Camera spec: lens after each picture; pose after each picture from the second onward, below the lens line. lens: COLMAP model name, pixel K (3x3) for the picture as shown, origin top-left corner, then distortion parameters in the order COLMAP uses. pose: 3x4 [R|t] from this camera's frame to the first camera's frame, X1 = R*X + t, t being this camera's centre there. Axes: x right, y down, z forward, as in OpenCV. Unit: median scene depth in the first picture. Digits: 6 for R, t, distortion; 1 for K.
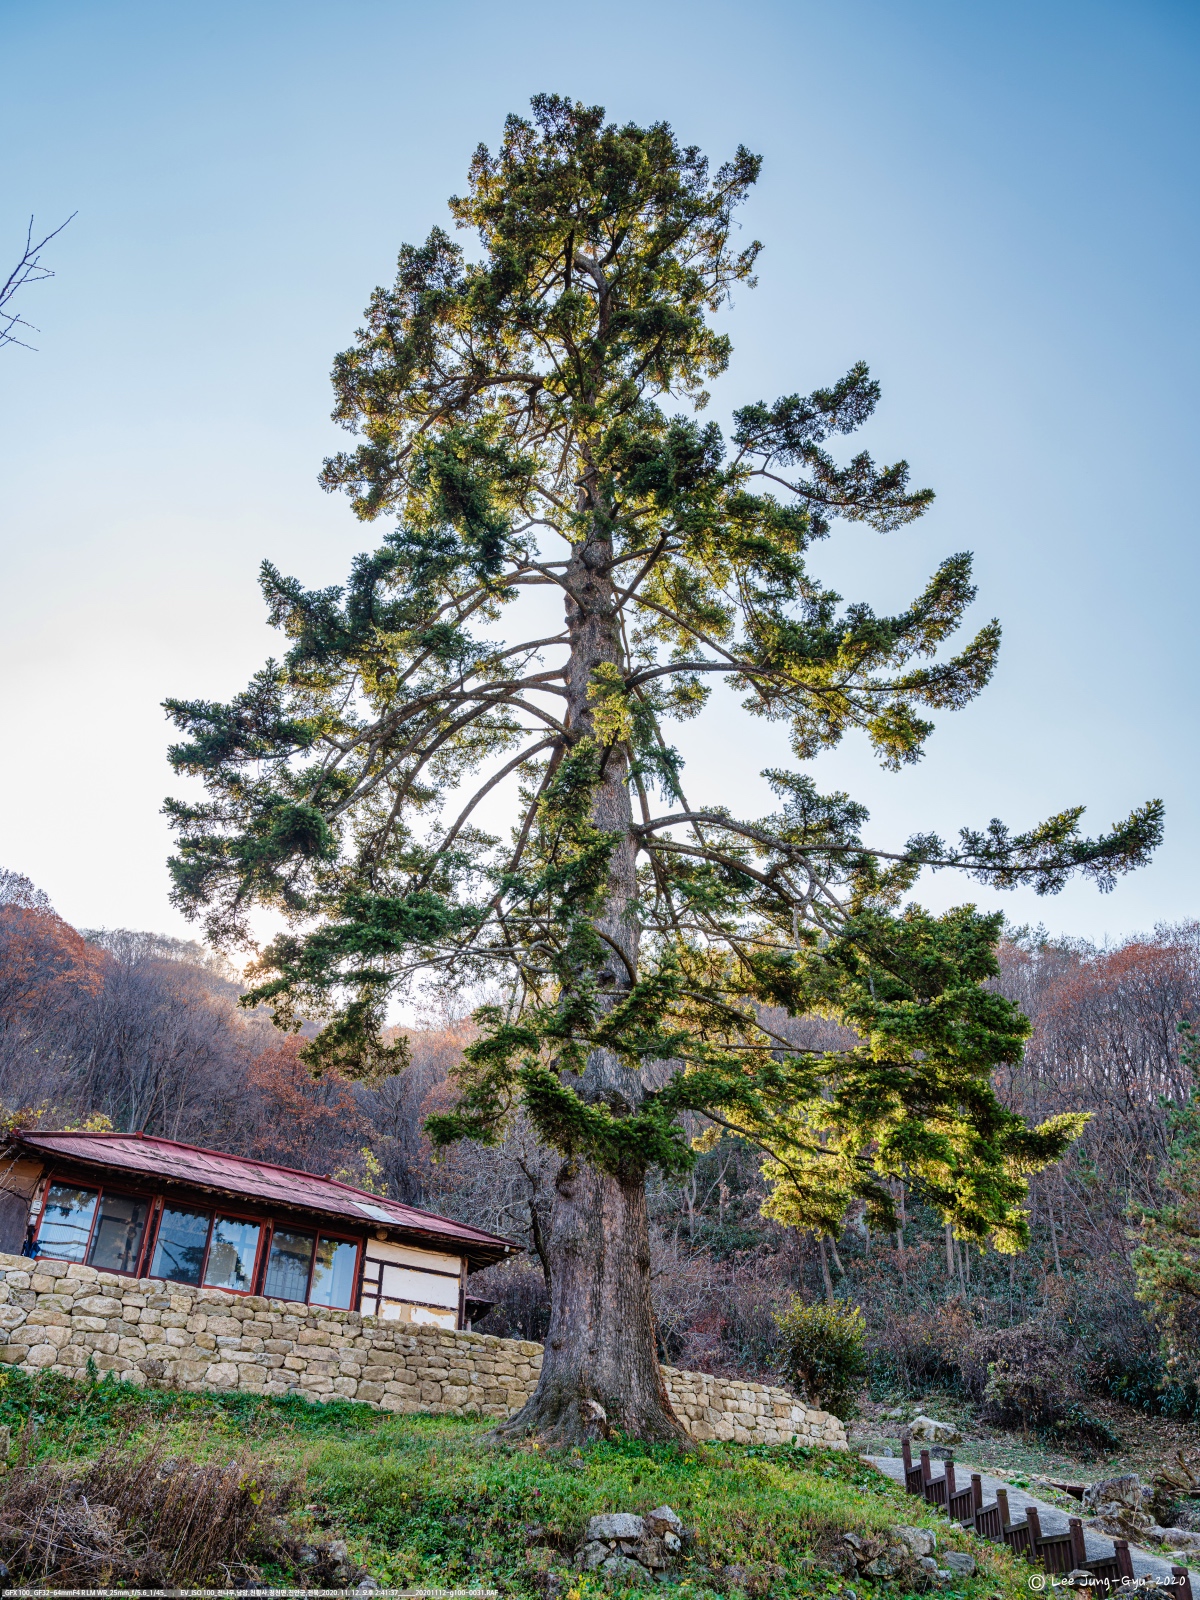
lens RADIAL K [[1266.4, 0, 604.5], [0, 1266.4, 820.8], [0, 0, 1]] dist [-0.002683, 0.000417]
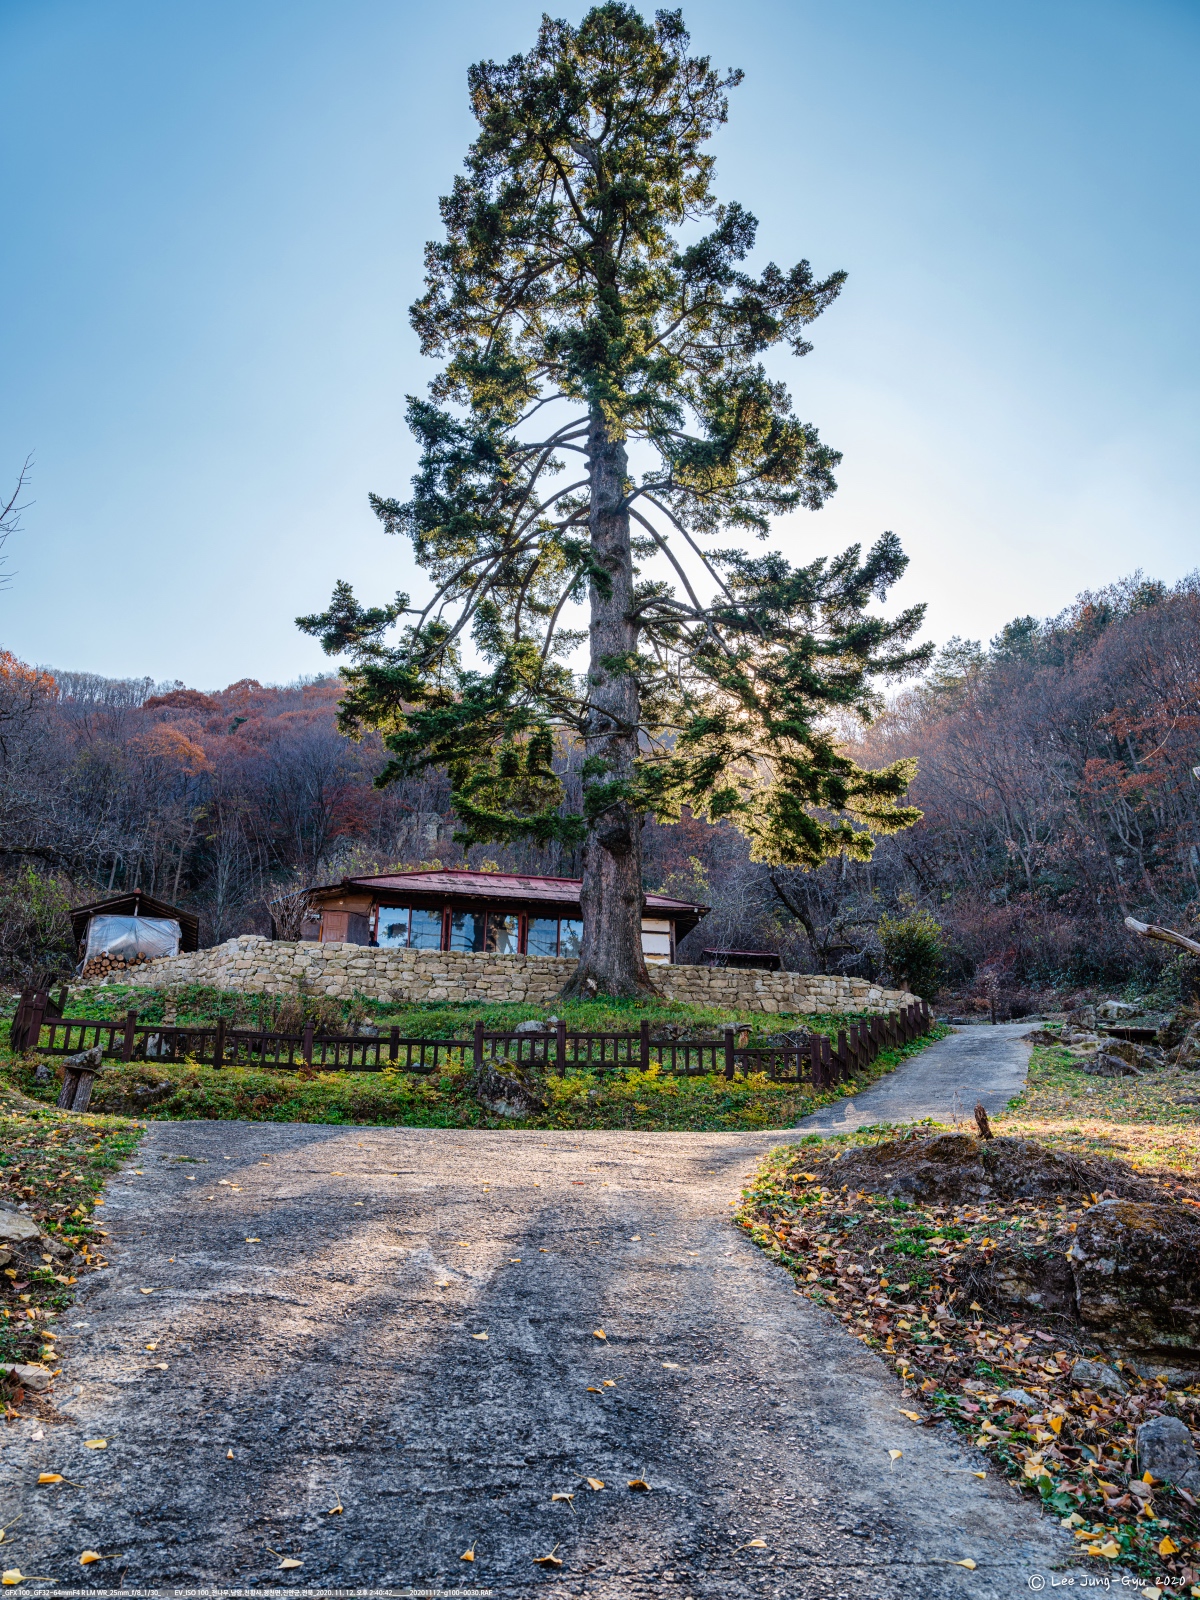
lens RADIAL K [[1228.2, 0, 594.6], [0, 1228.2, 810.7], [0, 0, 1]] dist [-0.002445, -0.003907]
pose [[0.901140, -0.160672, -0.402654, 0.502040], [0.241436, 0.957419, 0.158293, -0.011477], [0.360076, -0.239859, 0.901562, -0.307382]]
